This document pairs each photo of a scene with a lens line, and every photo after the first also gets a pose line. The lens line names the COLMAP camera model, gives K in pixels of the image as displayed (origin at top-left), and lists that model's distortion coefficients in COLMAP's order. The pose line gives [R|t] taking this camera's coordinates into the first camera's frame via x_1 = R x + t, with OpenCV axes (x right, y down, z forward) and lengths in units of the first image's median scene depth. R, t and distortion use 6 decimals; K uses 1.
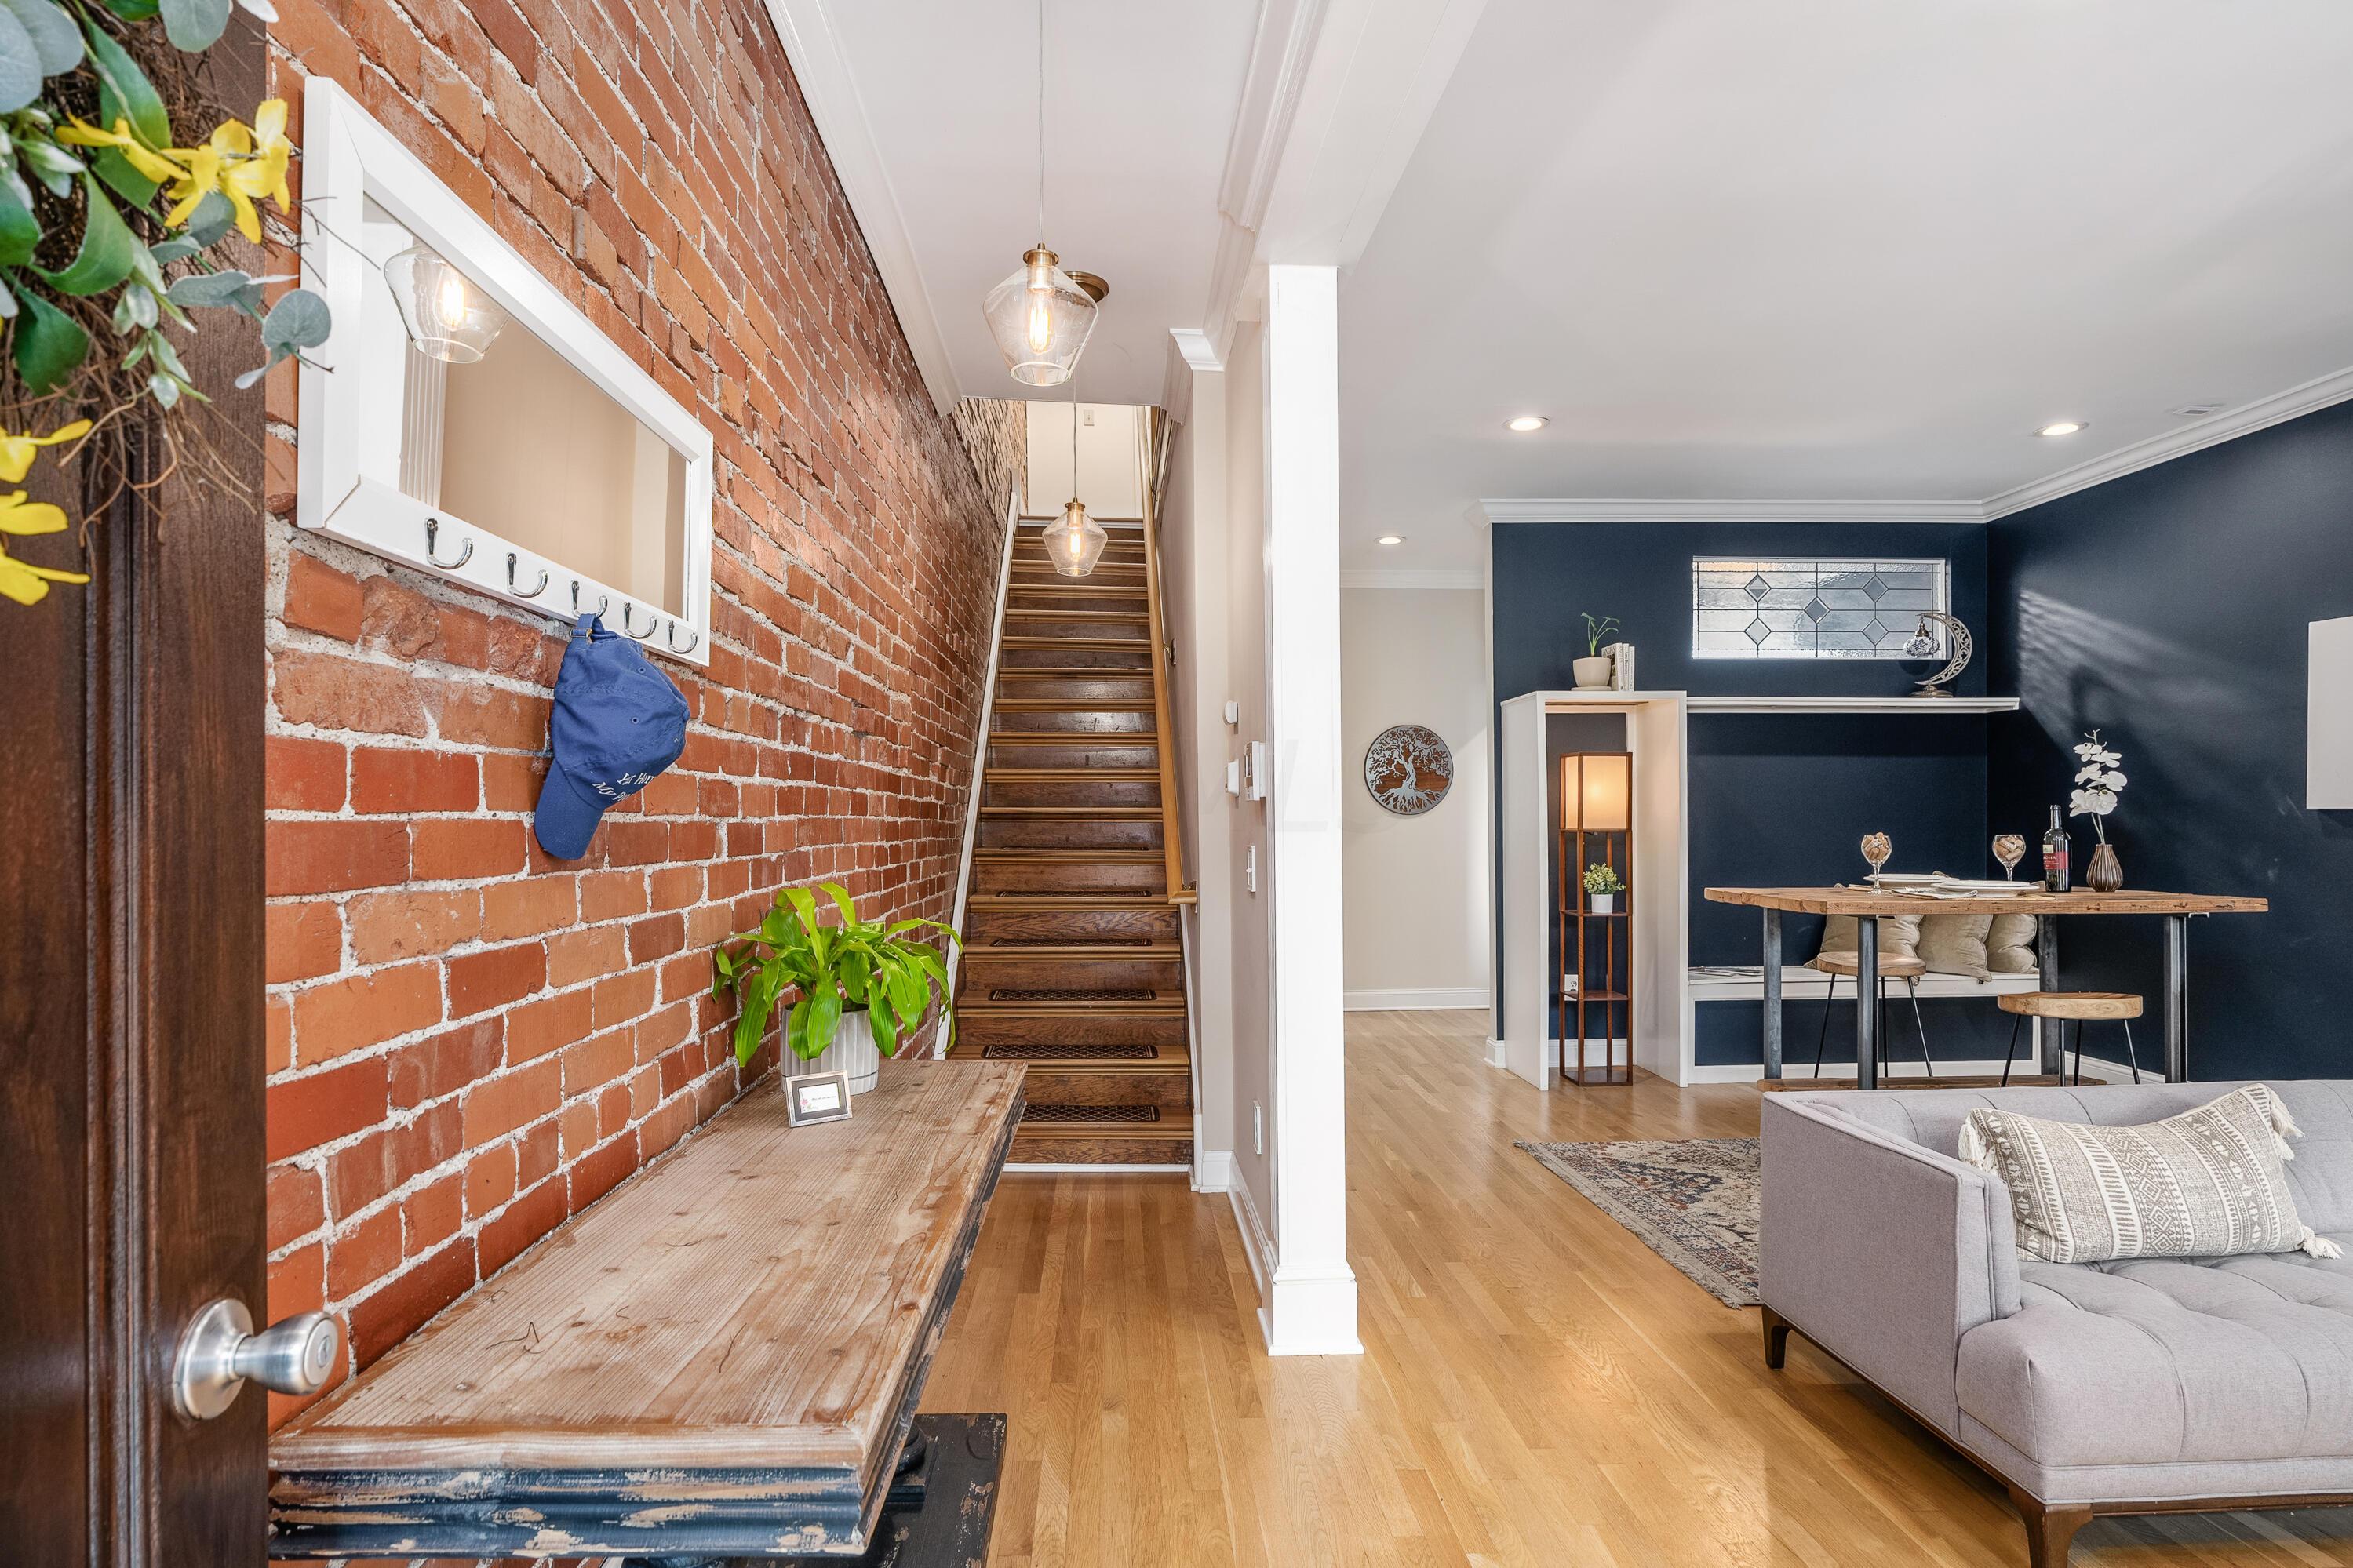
lens RADIAL K [[1217.5, 0, 1169.4], [0, 1217.5, 799.4], [0, 0, 1]] dist [0.001032, -0.002709]
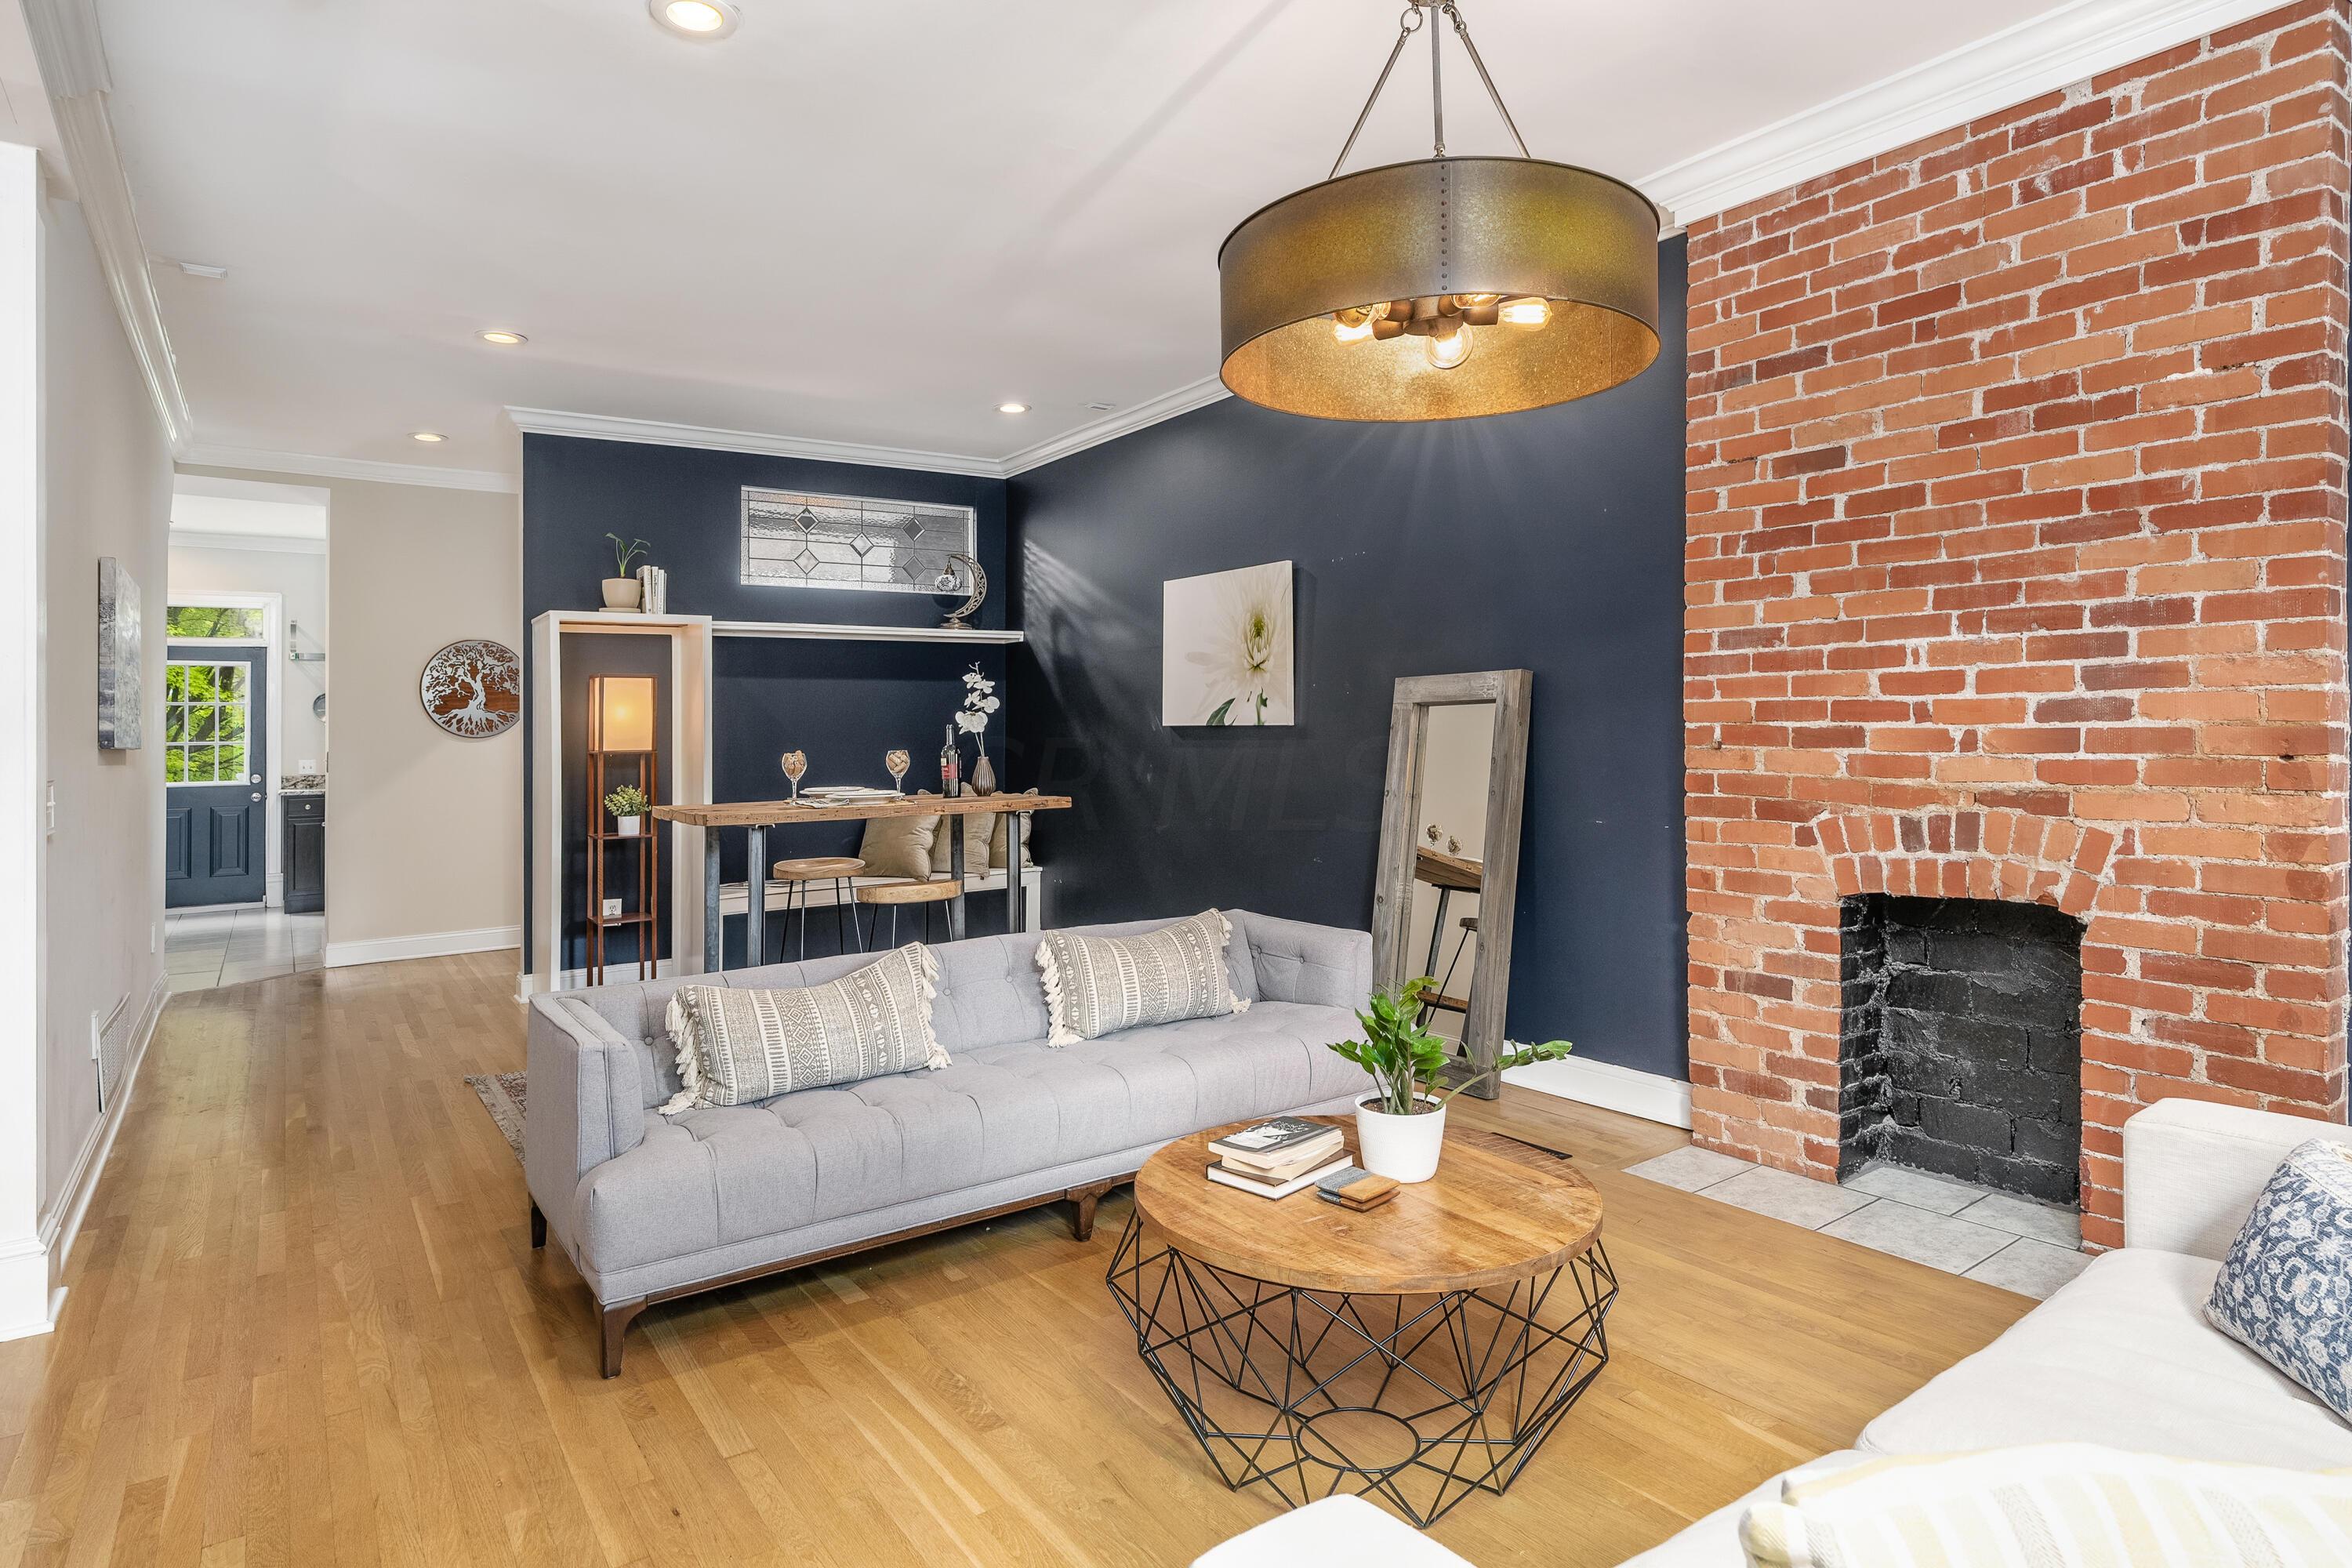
lens RADIAL K [[1286.0, 0, 1186.0], [0, 1286.0, 737.8], [0, 0, 1]] dist [0.001346, -0.001586]
pose [[0.844470, -0.011359, 0.535482, 0.278678], [0.003497, 0.999871, 0.015695, -0.001624], [-0.535591, -0.011381, 0.844401, -0.202417]]
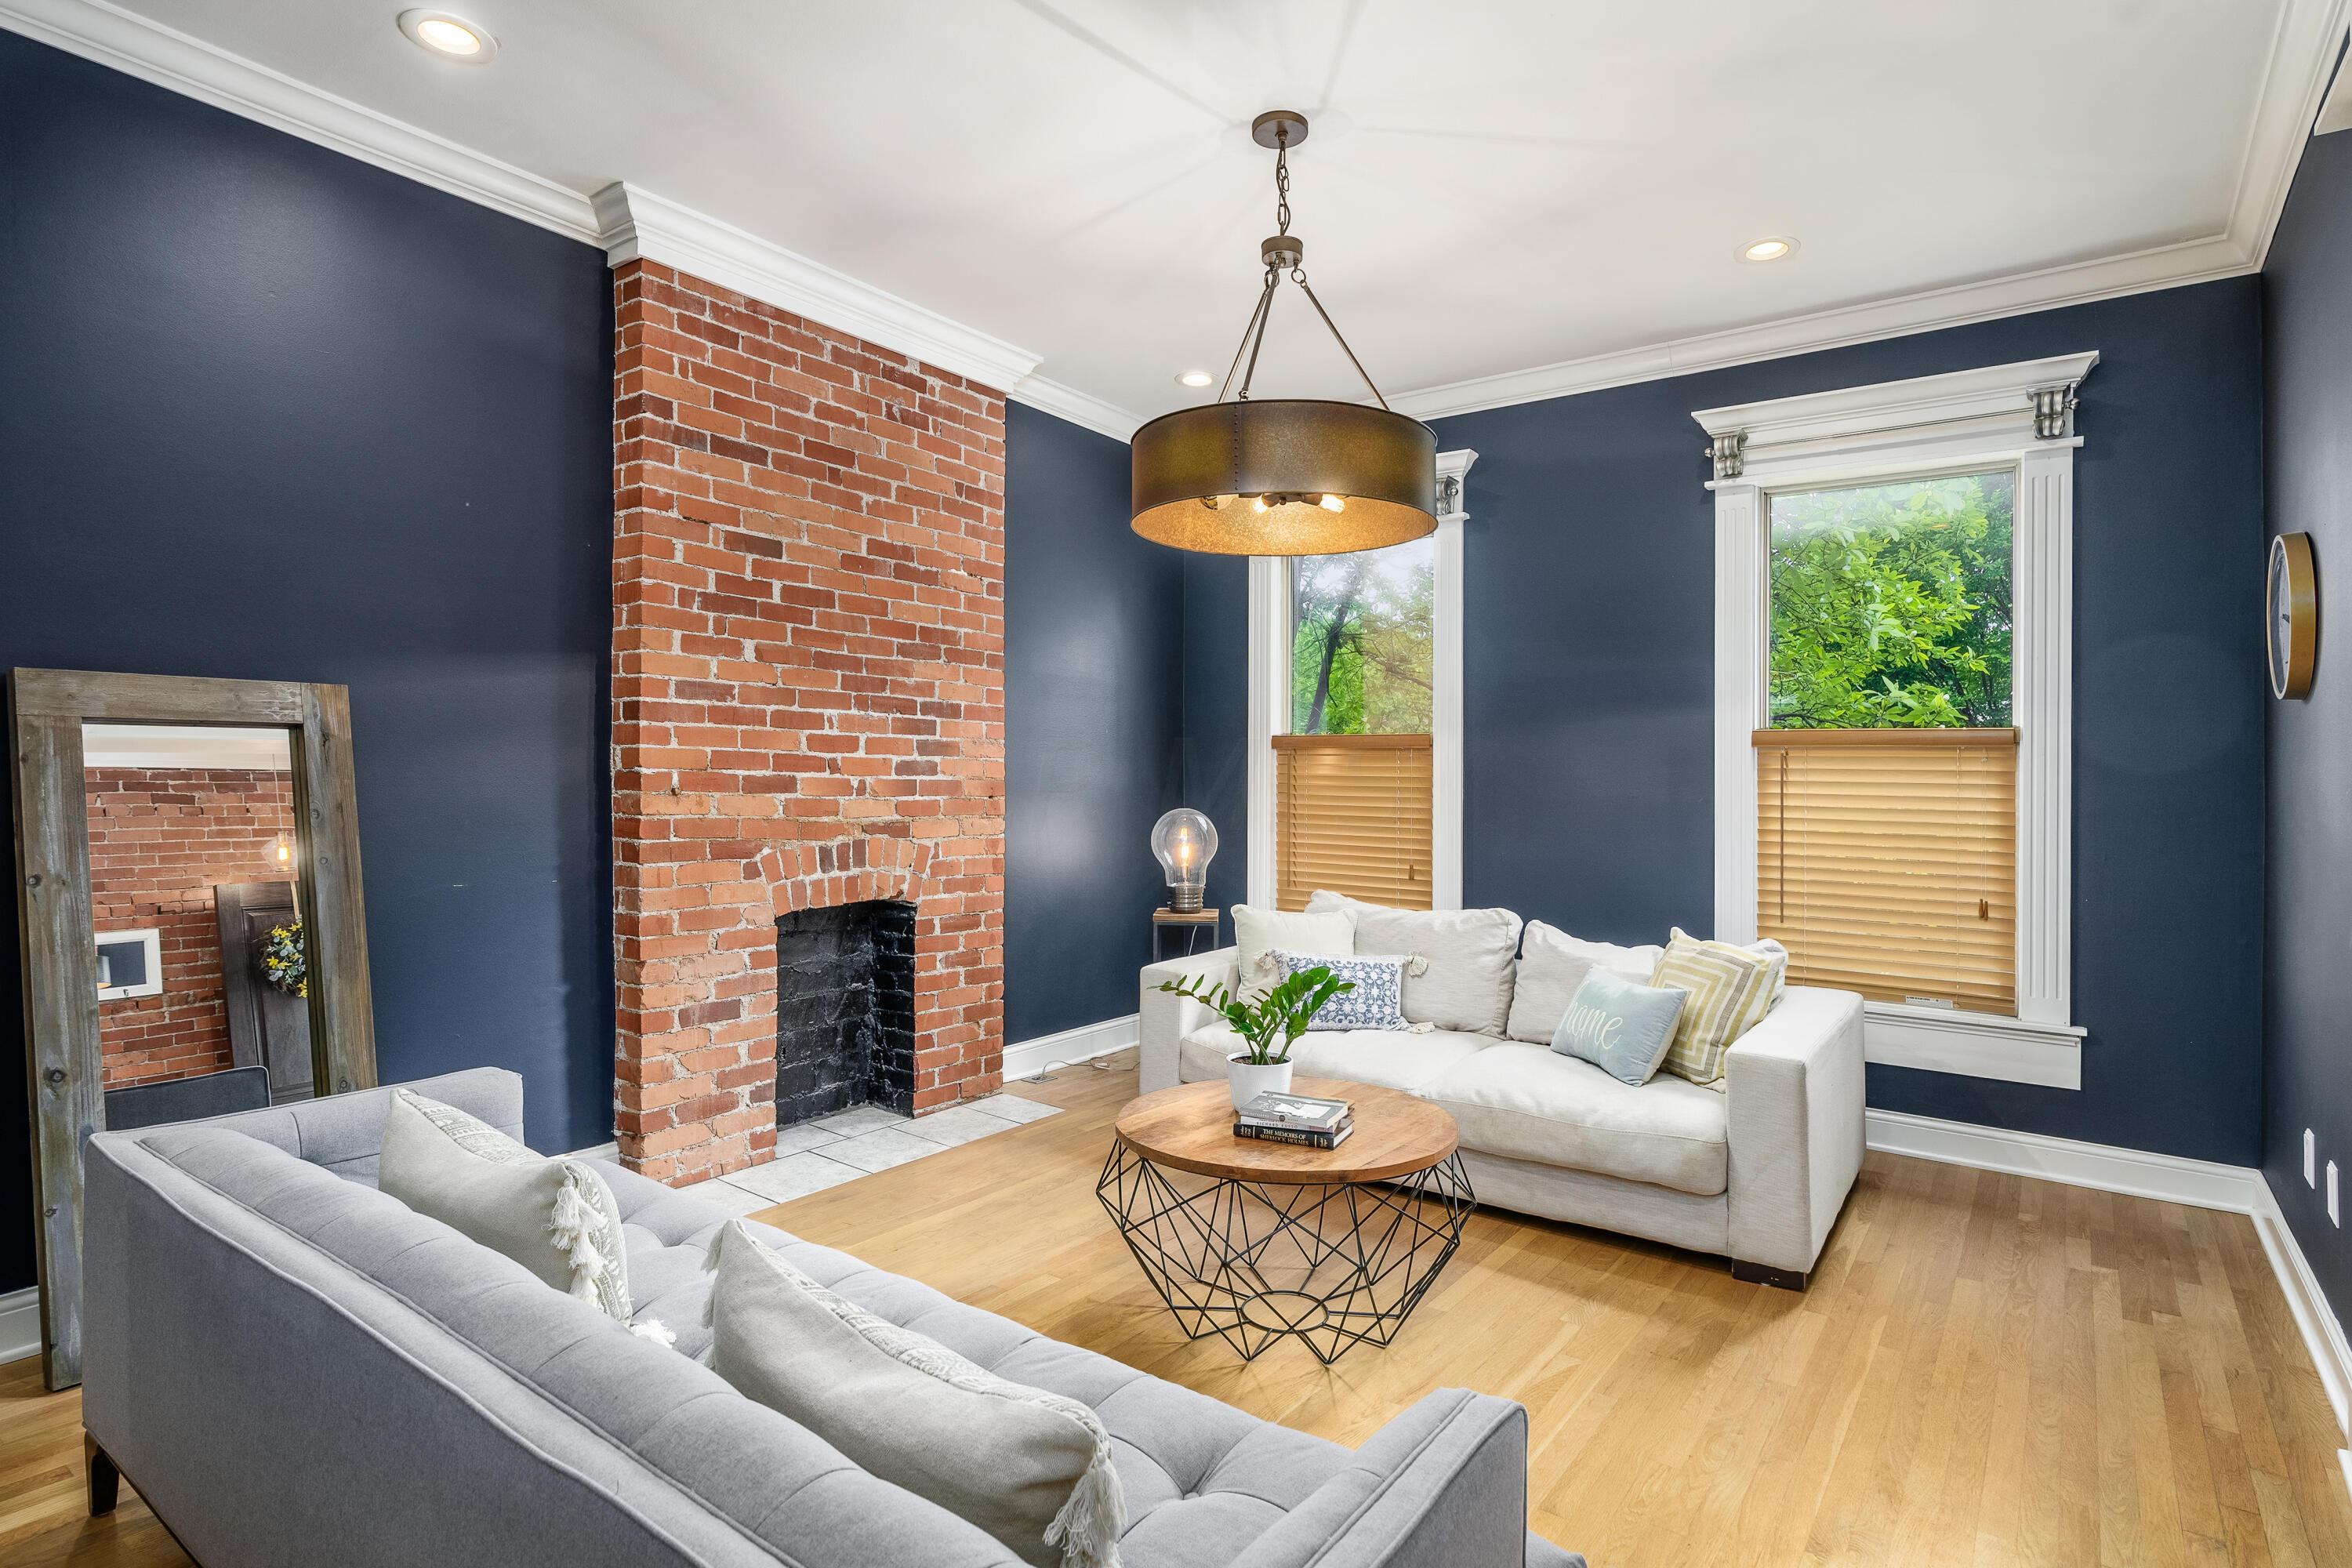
lens RADIAL K [[1217.2, 0, 1193.9], [0, 1217.2, 784.0], [0, 0, 1]] dist [0.001032, -0.002709]
pose [[-0.780046, -0.015437, 0.625532, 0.238181], [-0.024468, 0.999684, -0.005842, 0.011004], [-0.625244, -0.019863, -0.780177, 0.907687]]
